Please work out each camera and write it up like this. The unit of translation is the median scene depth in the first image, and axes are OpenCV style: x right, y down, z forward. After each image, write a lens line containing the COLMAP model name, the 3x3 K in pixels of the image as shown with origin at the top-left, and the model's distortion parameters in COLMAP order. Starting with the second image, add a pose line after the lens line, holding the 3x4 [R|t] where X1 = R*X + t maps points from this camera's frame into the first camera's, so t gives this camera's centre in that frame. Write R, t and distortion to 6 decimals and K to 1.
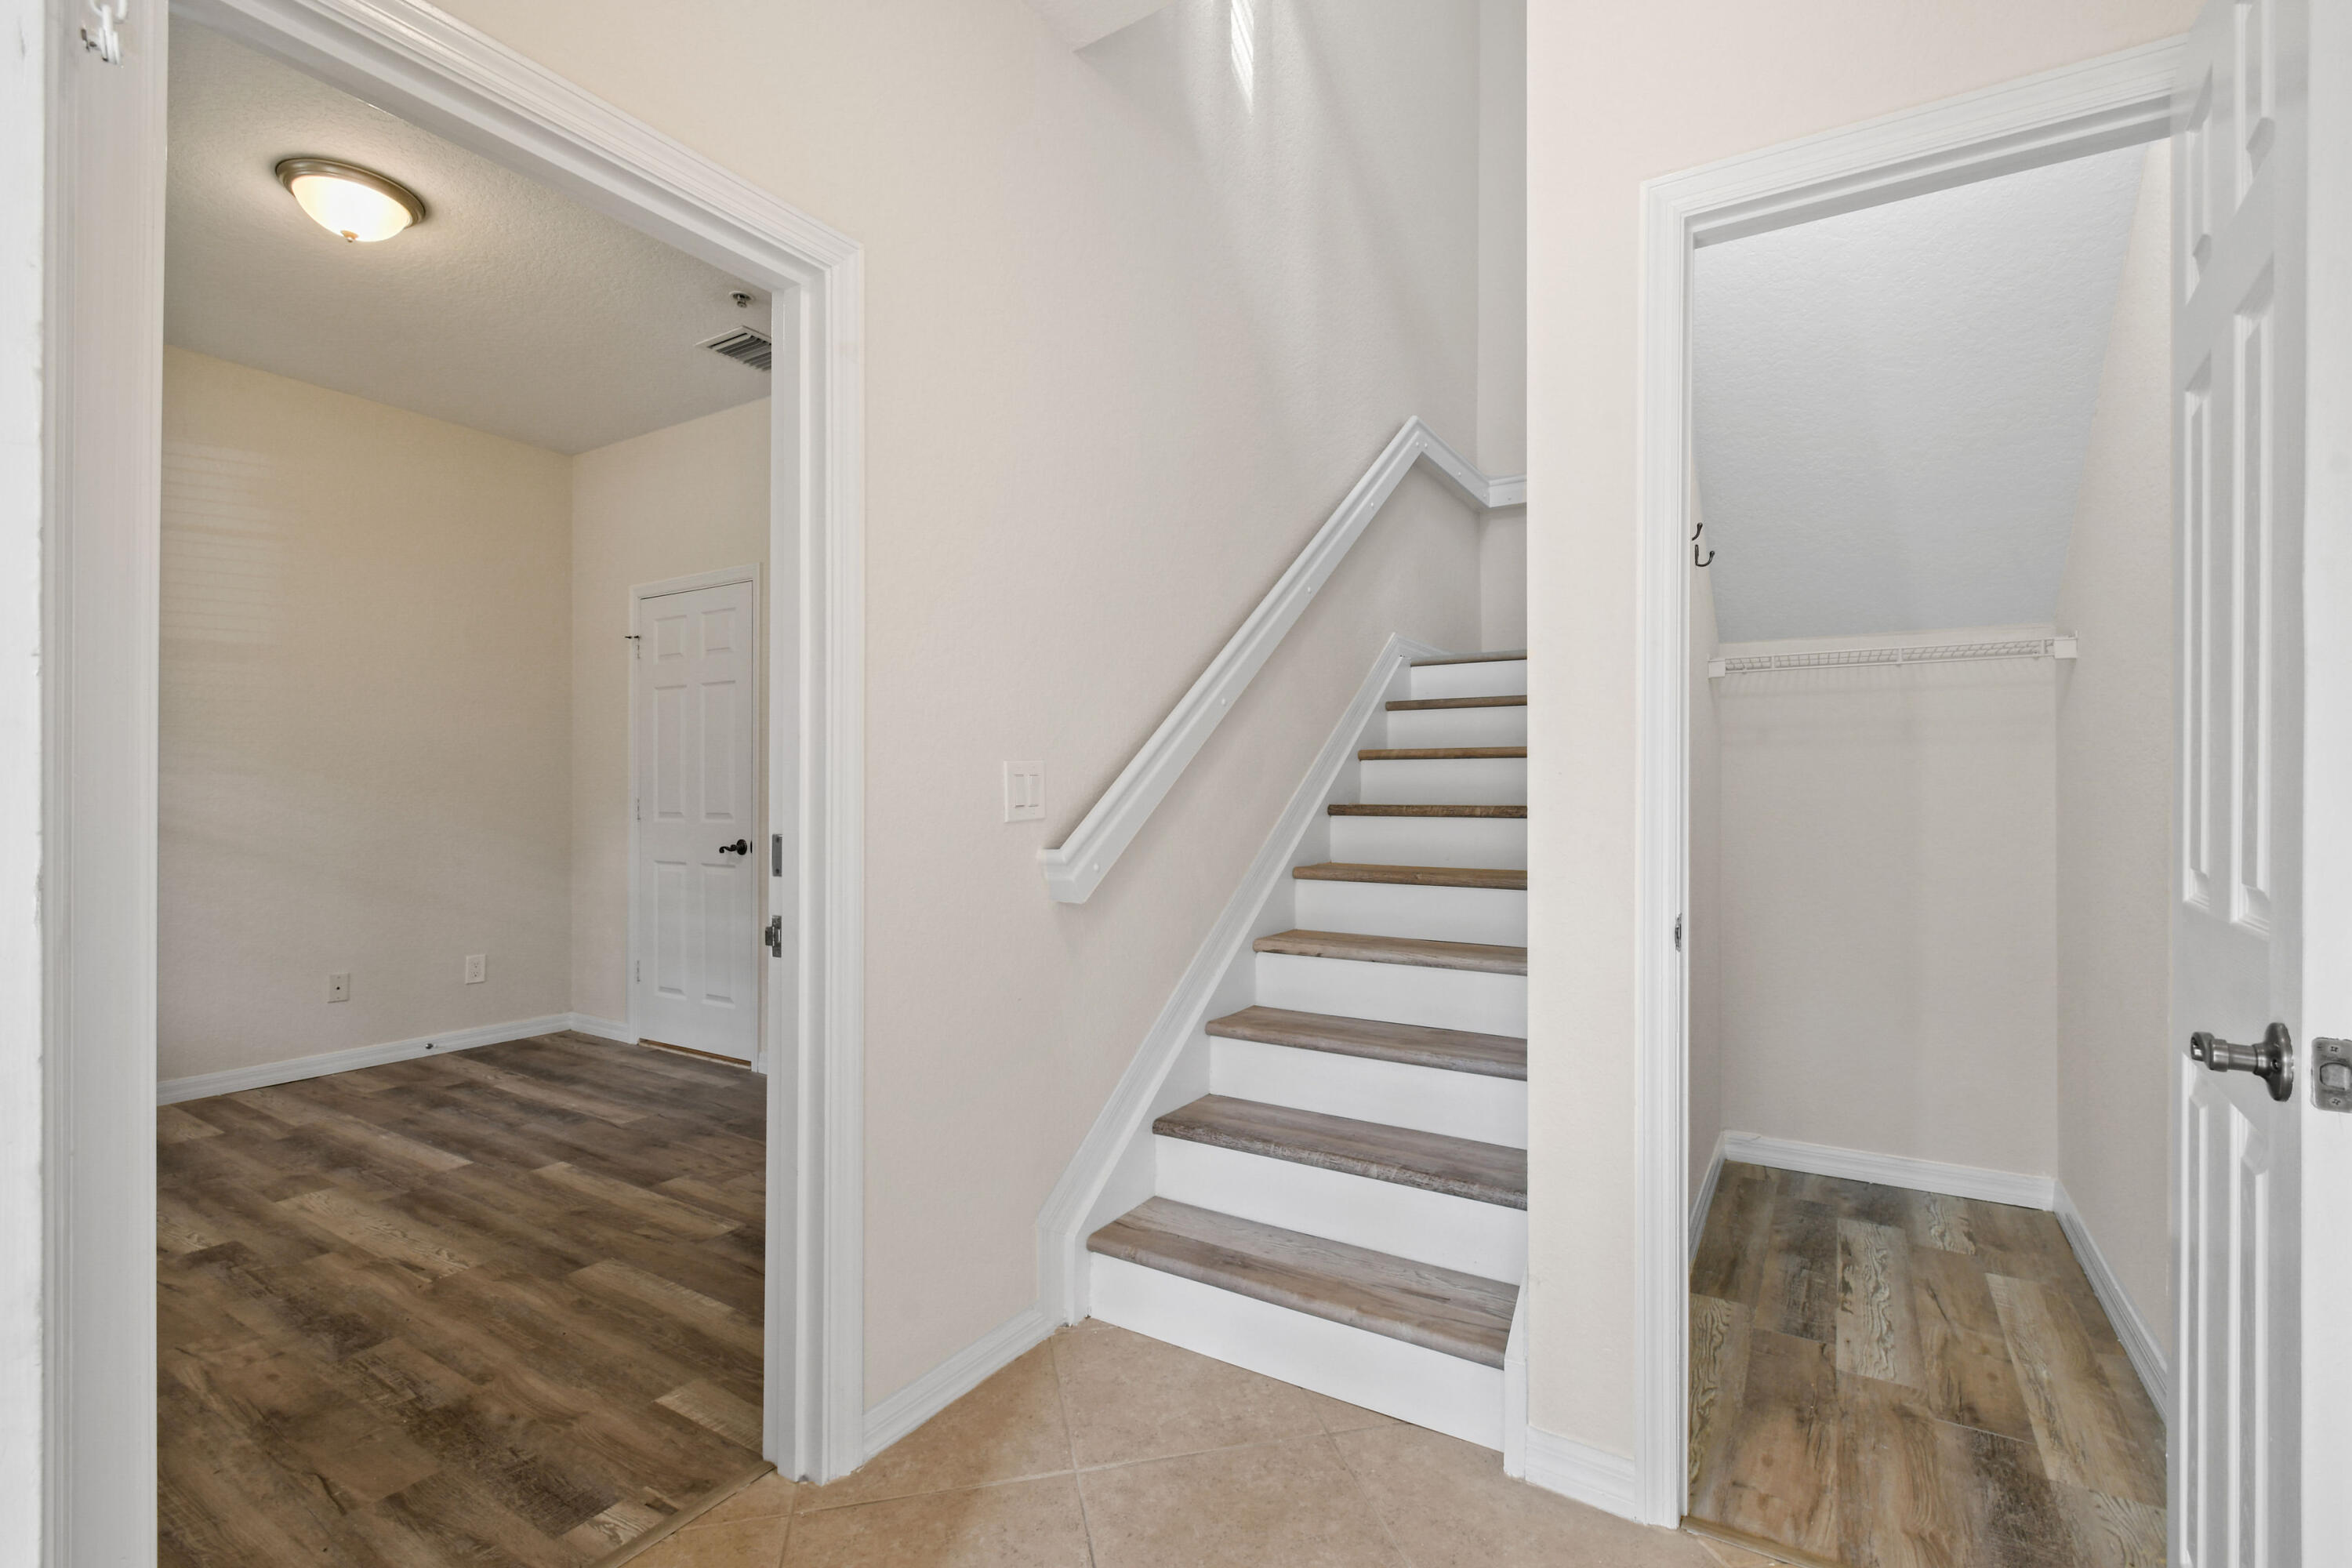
lens RADIAL K [[1044.8, 0, 1197.2], [0, 1044.8, 777.0], [0, 0, 1]] dist [0.008126, -0.007991]
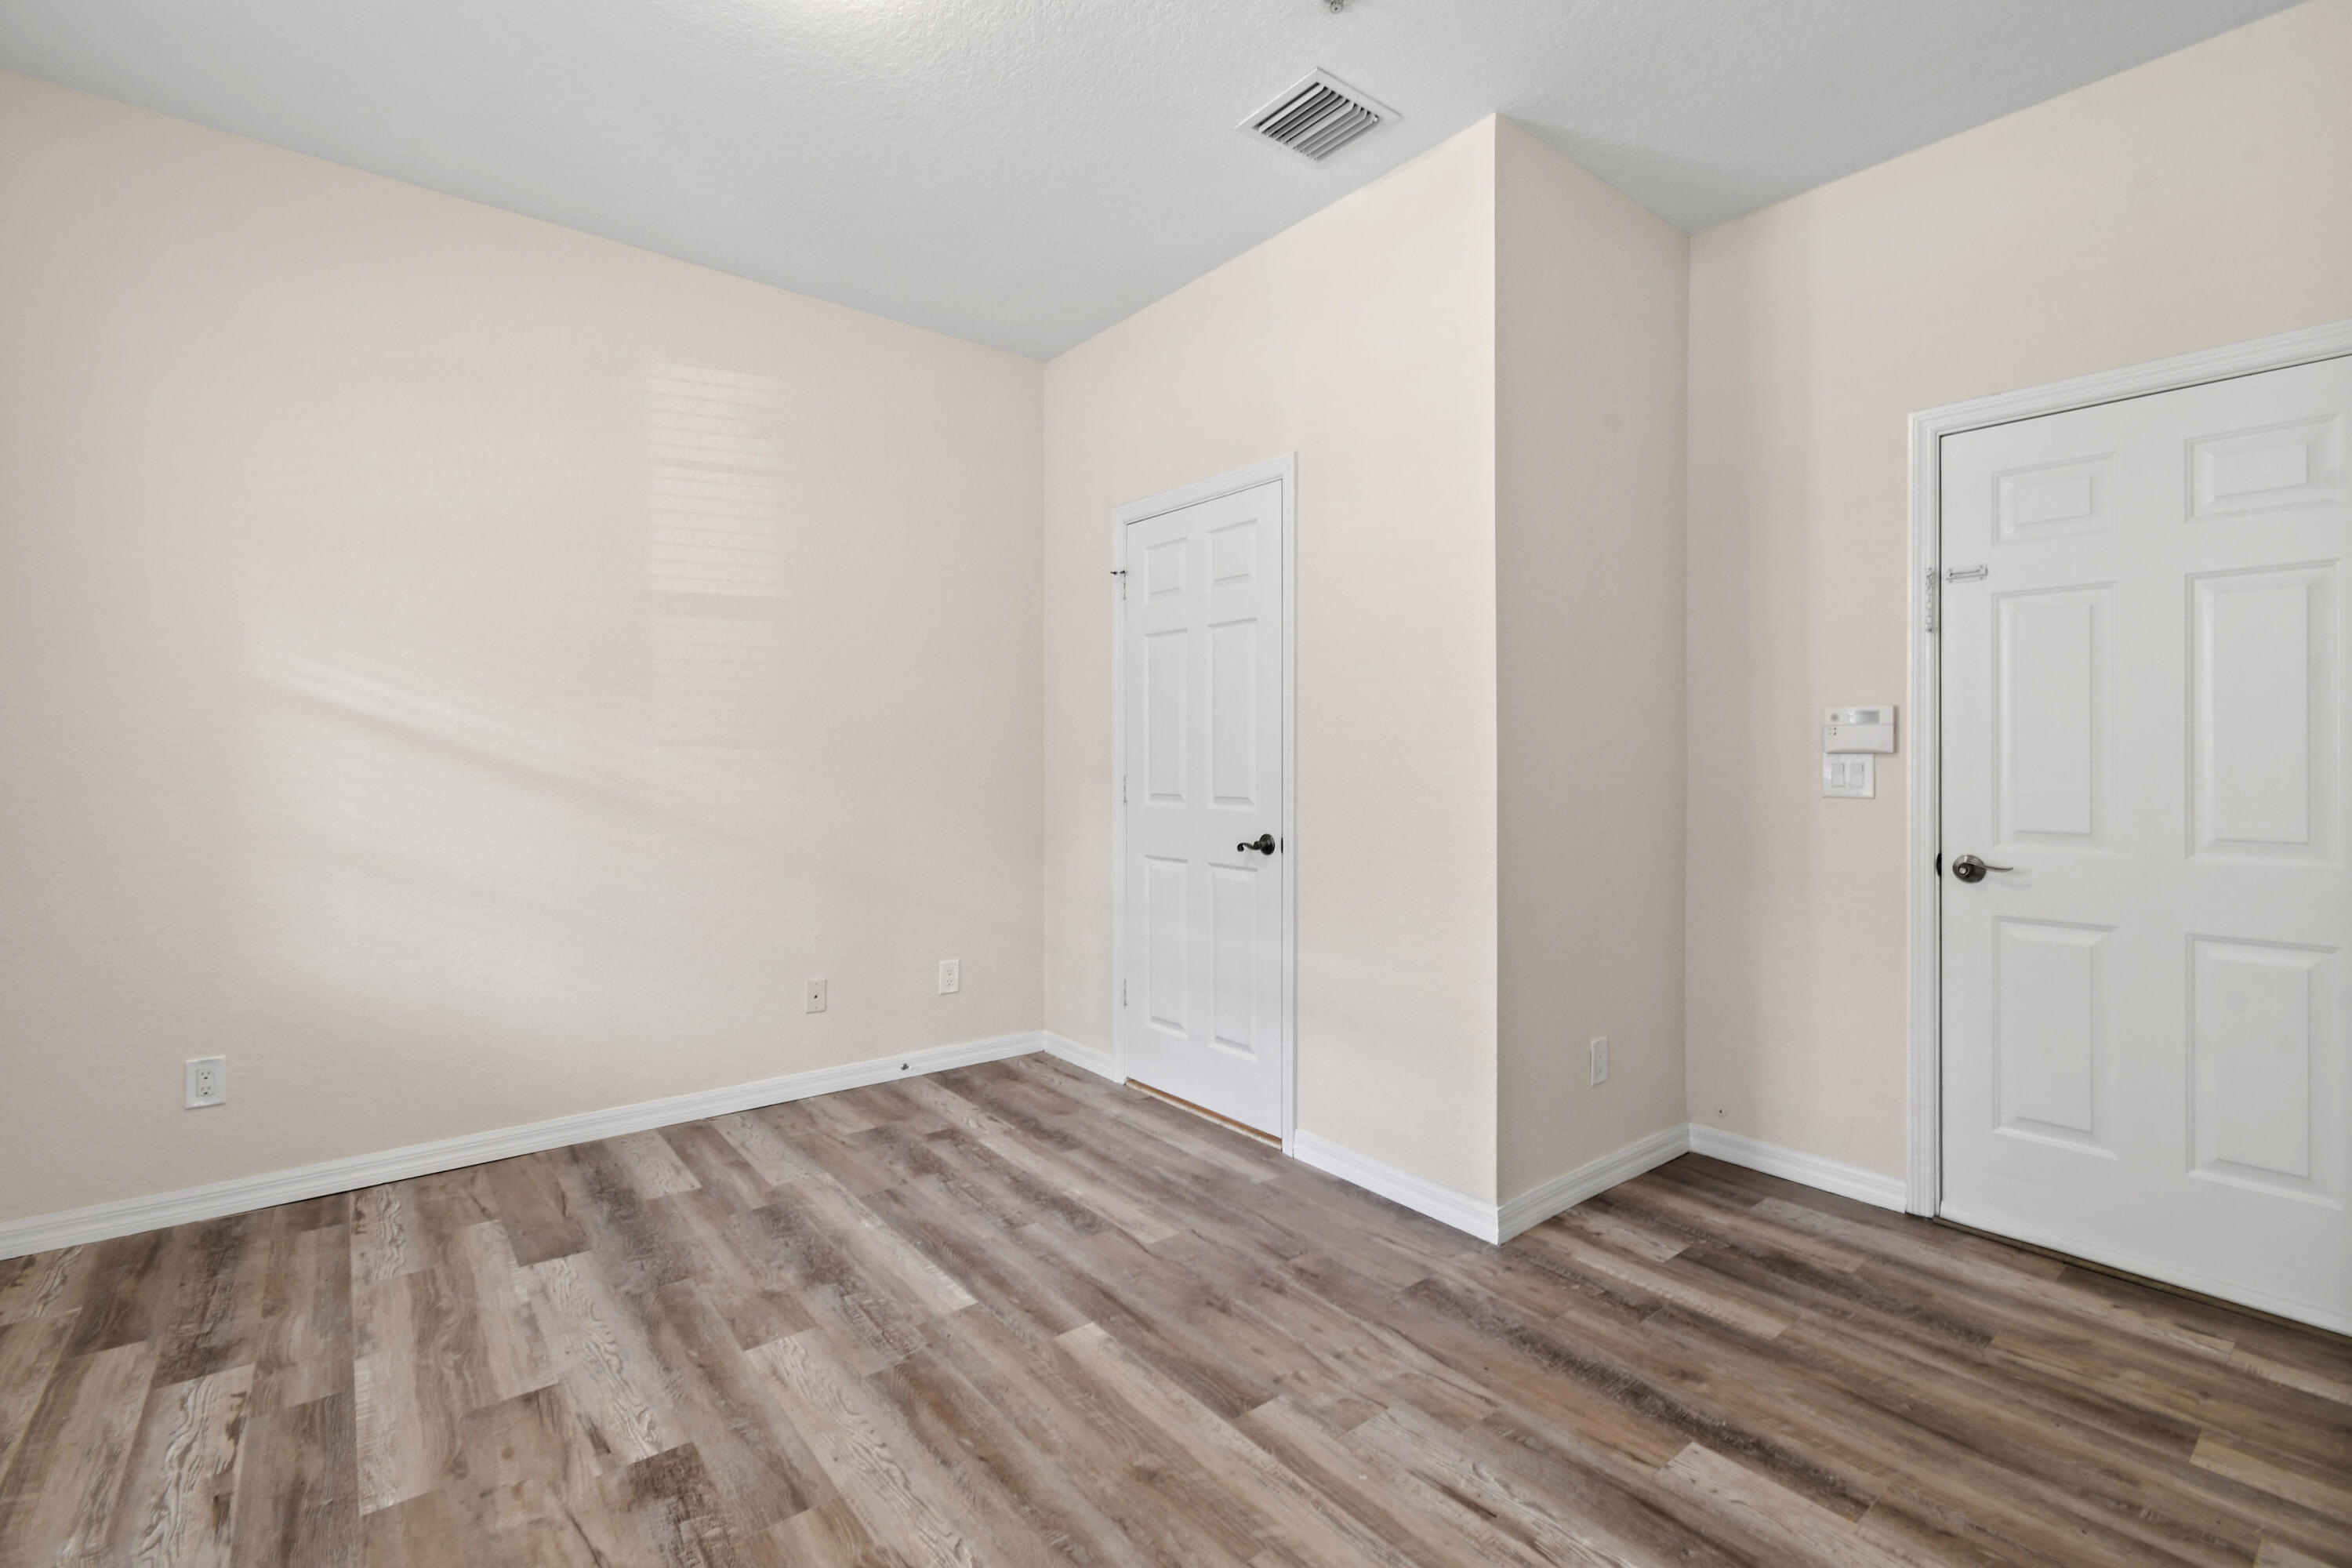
lens RADIAL K [[1055.6, 0, 1194.4], [0, 1055.6, 746.5], [0, 0, 1]] dist [-0.000683, -0.001066]
pose [[0.942664, -0.003559, -0.333725, -0.277684], [0.004013, 0.999992, 0.000674, -0.002709], [0.333720, -0.001974, 0.942670, 0.335591]]
